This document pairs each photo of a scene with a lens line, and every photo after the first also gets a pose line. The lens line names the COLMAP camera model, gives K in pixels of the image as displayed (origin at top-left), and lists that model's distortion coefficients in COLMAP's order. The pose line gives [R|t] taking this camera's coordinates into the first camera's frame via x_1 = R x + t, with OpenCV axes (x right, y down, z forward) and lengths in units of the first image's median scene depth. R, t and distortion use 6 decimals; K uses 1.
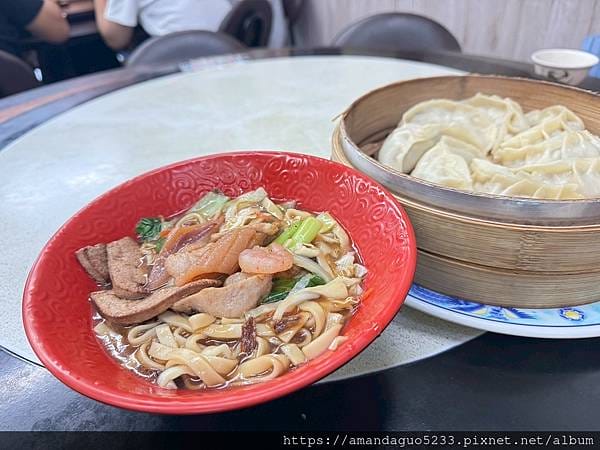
lens RADIAL K [[436.4, 0, 300.0], [0, 436.4, 225.0], [0, 0, 1]] dist [0.125048, -0.266115]
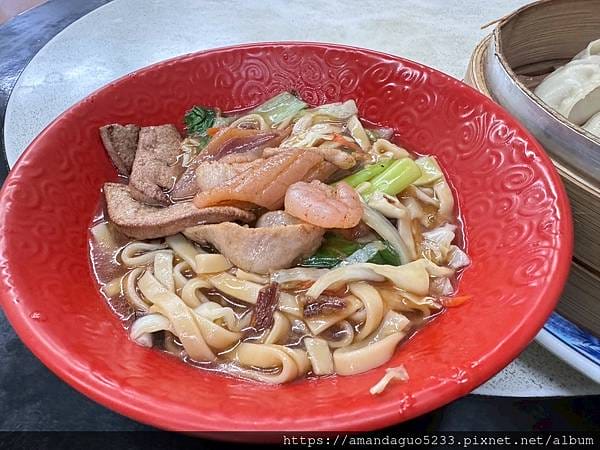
lens RADIAL K [[429.2, 0, 277.3], [0, 429.2, 226.4], [0, 0, 1]] dist [0.000412, -0.000766]
pose [[0.935244, 0.285867, -0.208802, 0.004487], [-0.240892, 0.946130, 0.216354, -0.014129], [0.259402, -0.152045, 0.953726, 0.299623]]
